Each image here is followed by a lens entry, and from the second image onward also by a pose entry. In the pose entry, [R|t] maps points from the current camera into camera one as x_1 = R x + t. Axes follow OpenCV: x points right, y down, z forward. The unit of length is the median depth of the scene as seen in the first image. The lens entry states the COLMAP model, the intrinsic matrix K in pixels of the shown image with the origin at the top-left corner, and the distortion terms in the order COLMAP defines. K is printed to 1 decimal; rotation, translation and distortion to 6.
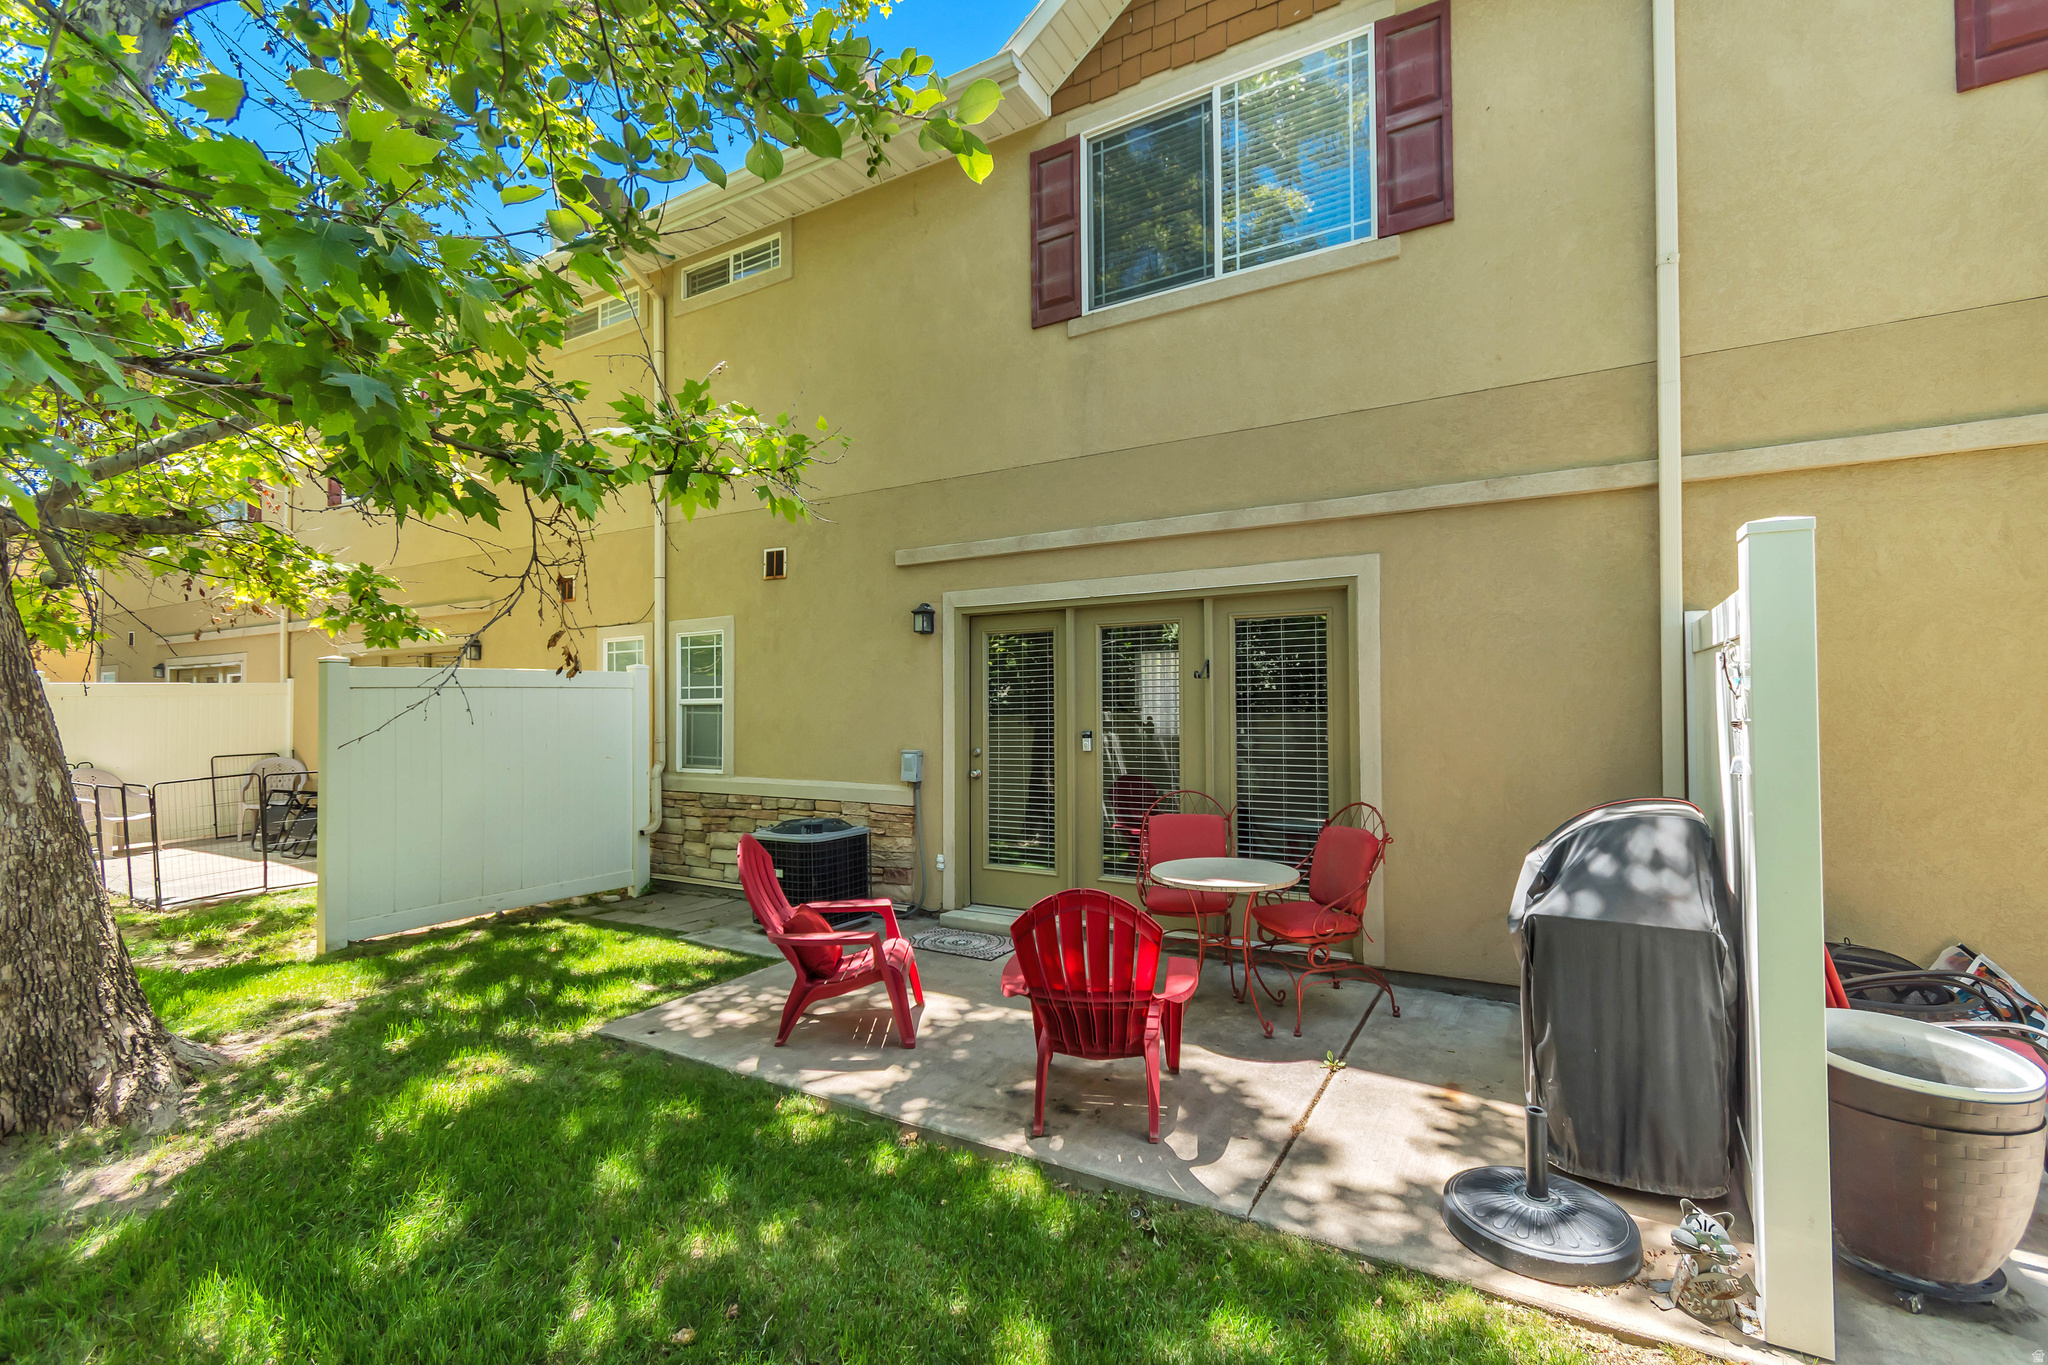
lens RADIAL K [[884.1, 0, 1024.0], [0, 884.1, 682.5], [0, 0, 1]] dist [0.000434, 0.000020]
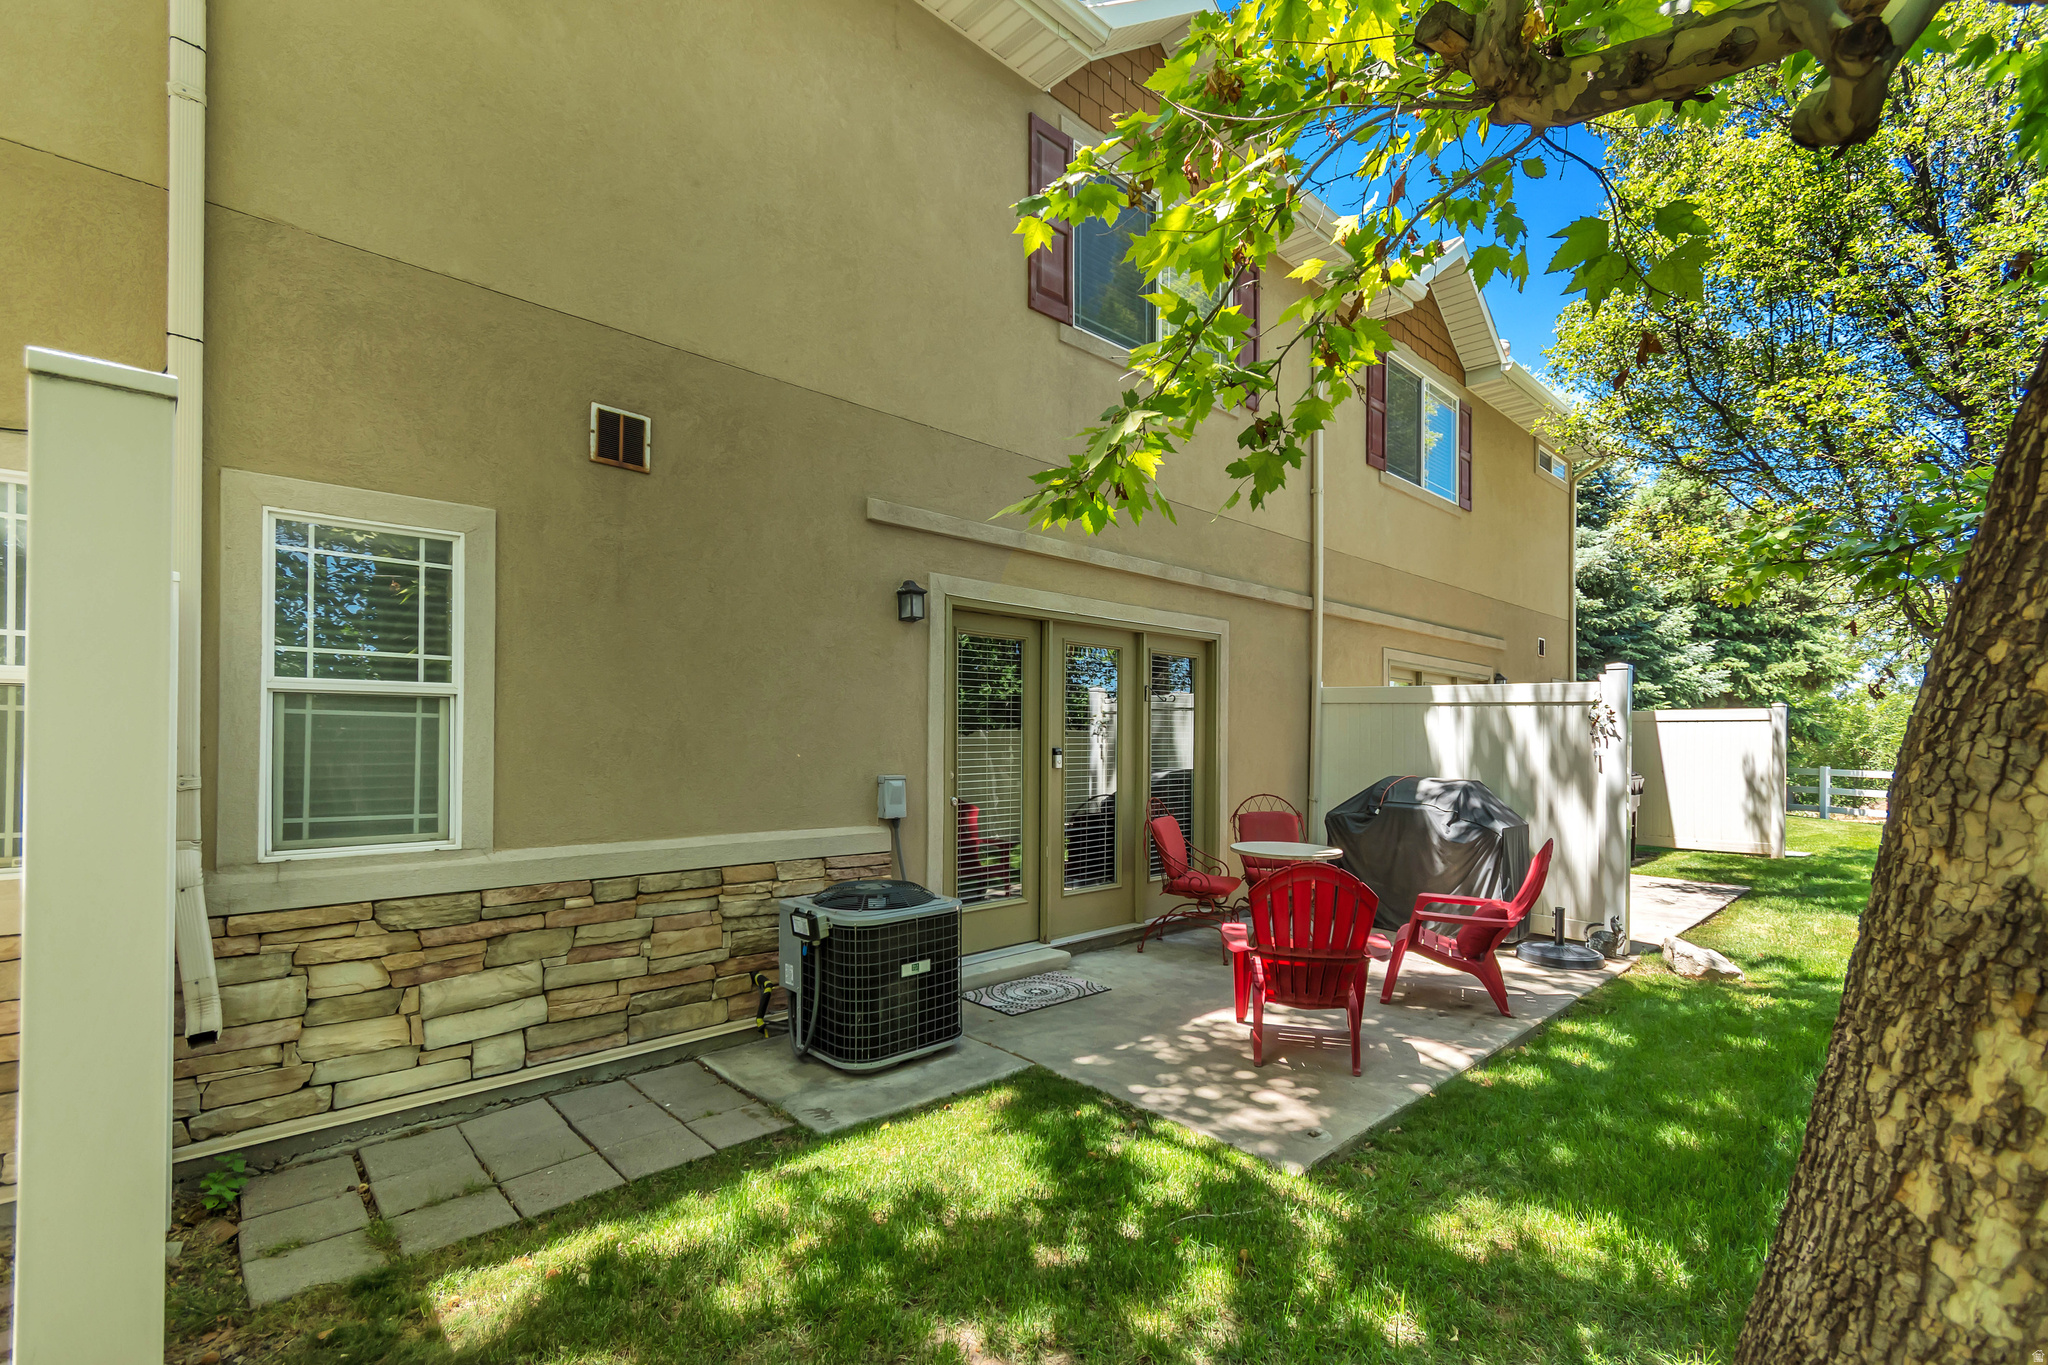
lens RADIAL K [[904.1, 0, 1025.9], [0, 904.1, 731.8], [0, 0, 1]] dist [-0.002443, -0.000076]
pose [[0.277803, 0.015948, 0.960506, -0.827917], [-0.038577, 0.999241, -0.005434, 0.039762], [-0.959863, -0.035543, 0.278207, 0.689128]]
